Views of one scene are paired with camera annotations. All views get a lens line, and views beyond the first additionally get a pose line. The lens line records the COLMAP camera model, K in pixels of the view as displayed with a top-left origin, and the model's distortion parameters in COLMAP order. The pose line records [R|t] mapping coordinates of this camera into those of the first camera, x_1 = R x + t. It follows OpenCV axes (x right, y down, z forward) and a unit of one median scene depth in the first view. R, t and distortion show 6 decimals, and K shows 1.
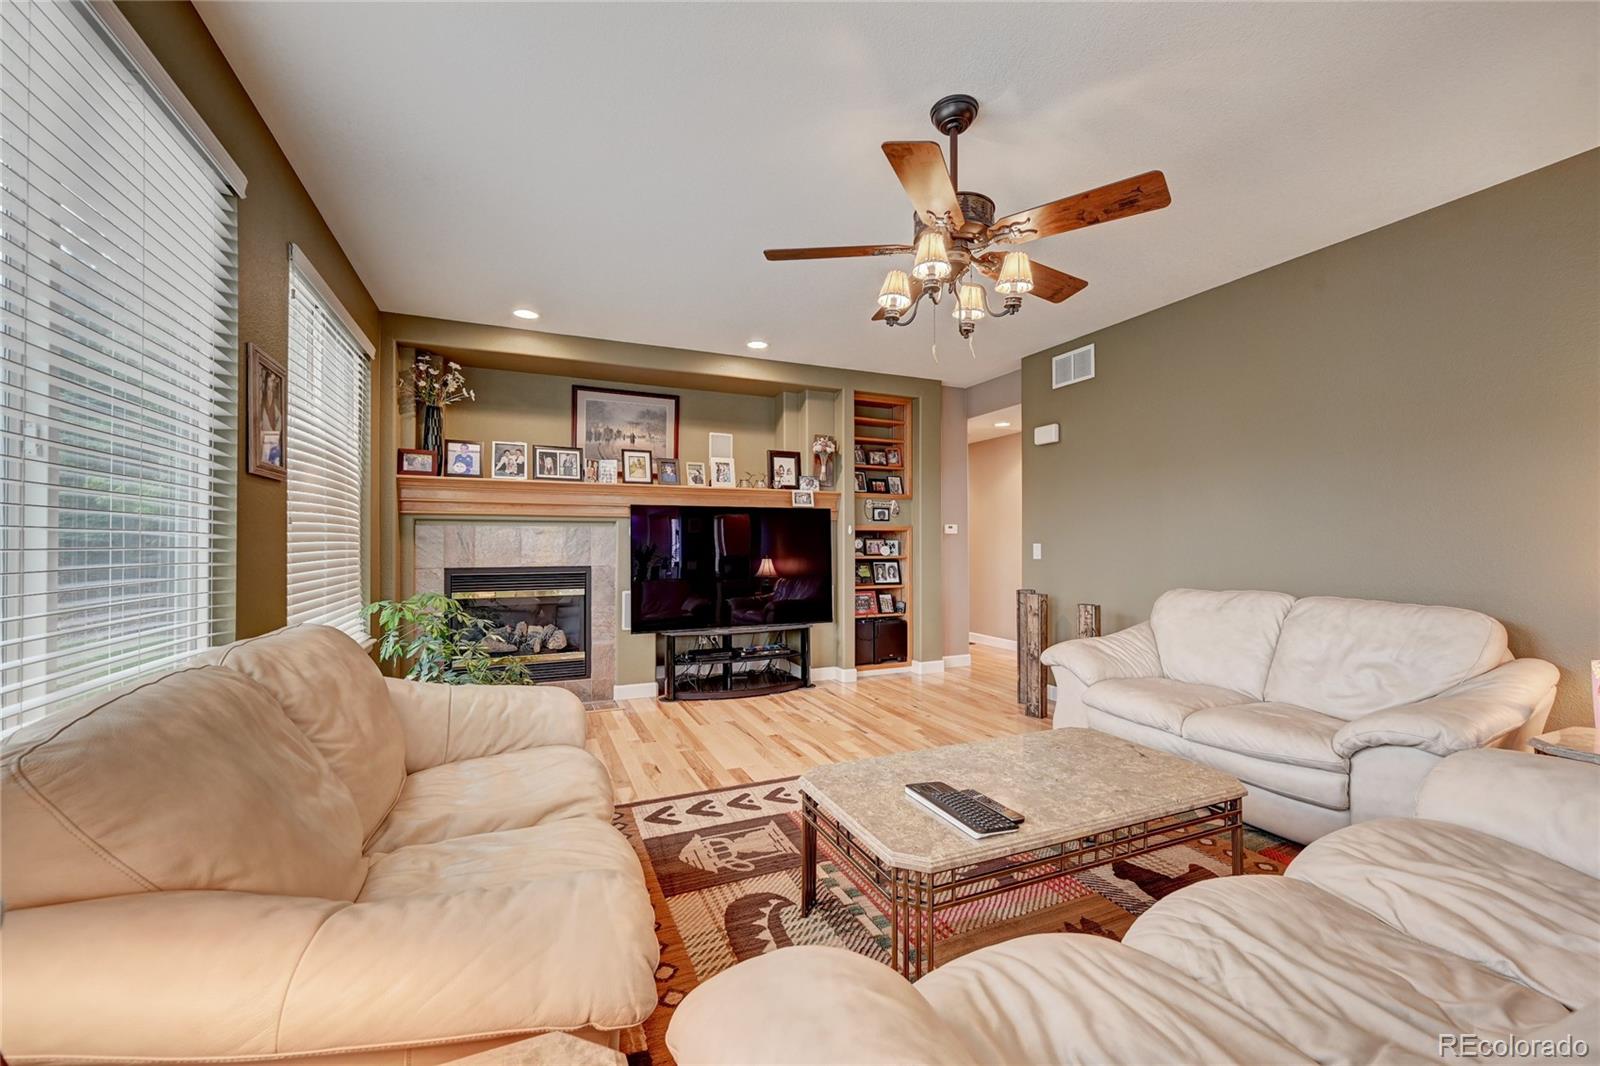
lens RADIAL K [[633.0, 0, 801.9], [0, 633.0, 535.1], [0, 0, 1]] dist [0.001507, 0.000238]
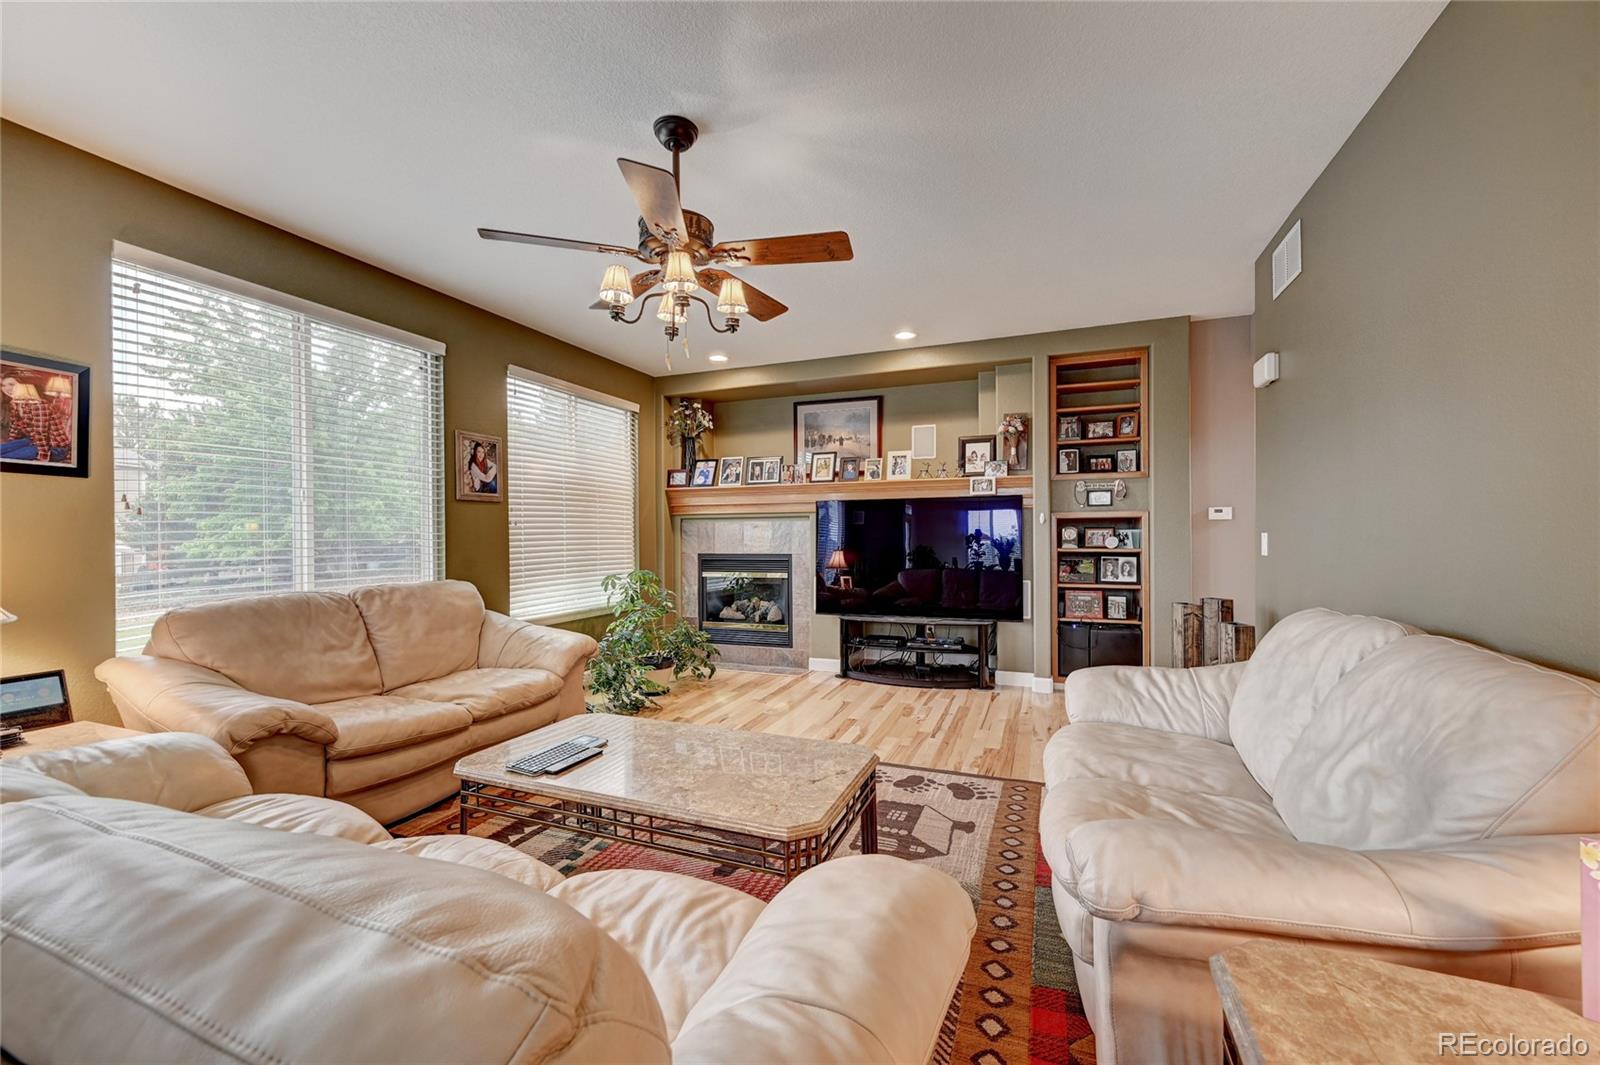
lens RADIAL K [[631.7, 0, 803.3], [0, 631.7, 534.5], [0, 0, 1]] dist [-0.000154, -0.000195]
pose [[0.705259, -0.004527, -0.708936, 0.499632], [0.014654, 0.999859, 0.008194, 0.002439], [0.708799, -0.016168, 0.705226, 0.169791]]
